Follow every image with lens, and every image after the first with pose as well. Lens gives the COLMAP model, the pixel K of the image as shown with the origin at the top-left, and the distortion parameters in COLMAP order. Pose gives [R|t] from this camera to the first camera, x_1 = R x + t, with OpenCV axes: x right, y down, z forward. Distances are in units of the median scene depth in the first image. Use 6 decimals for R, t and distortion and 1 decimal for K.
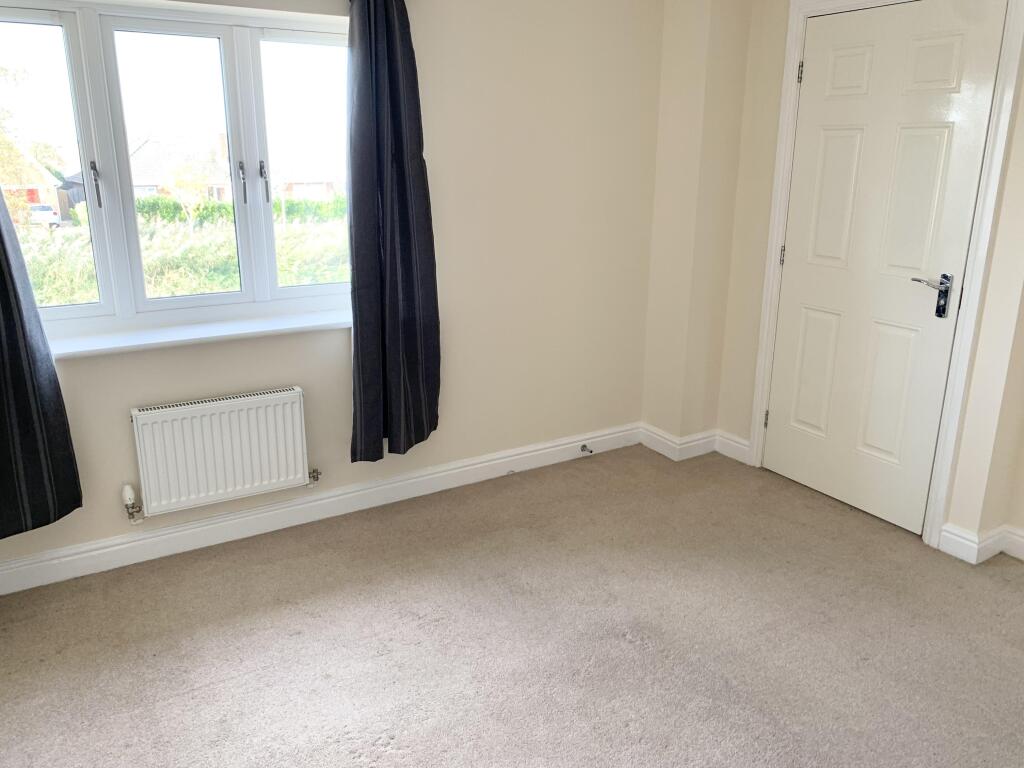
lens RADIAL K [[779.9, 0, 510.6], [0, 779.9, 366.0], [0, 0, 1]] dist [0.018246, -0.043905]
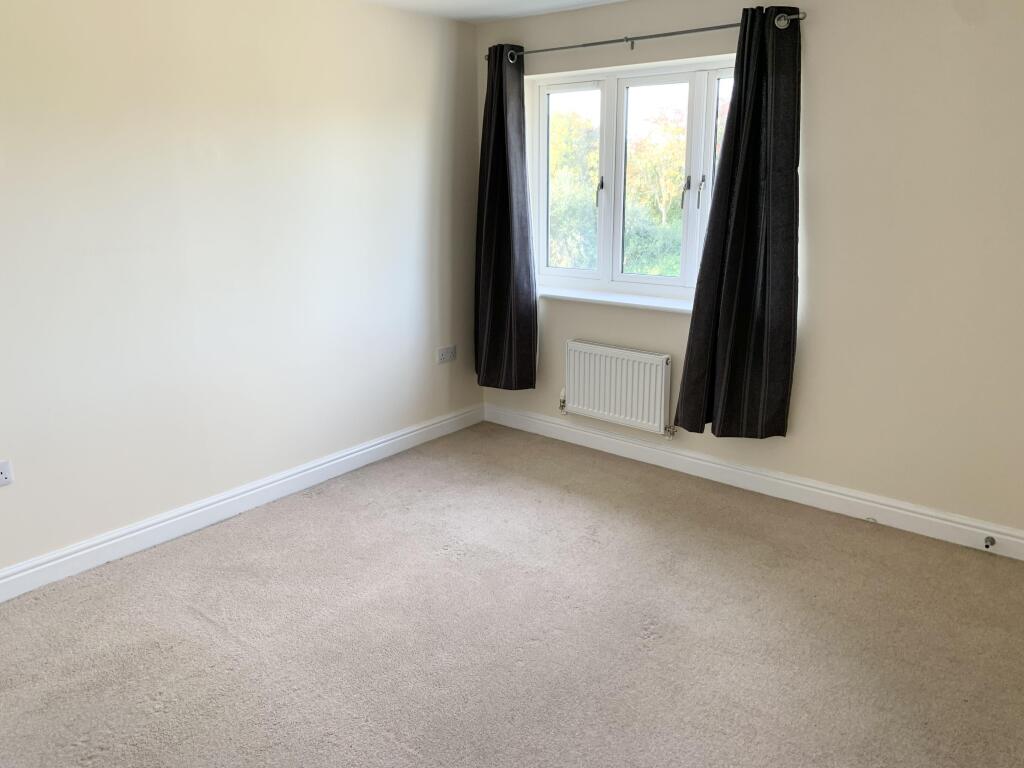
lens RADIAL K [[779.9, 0, 510.6], [0, 779.9, 366.0], [0, 0, 1]] dist [0.018246, -0.043905]
pose [[0.294105, 0.211100, -0.932169, 0.842425], [-0.240401, 0.960287, 0.141620, -0.074834], [0.925046, 0.182443, 0.333174, 0.359835]]
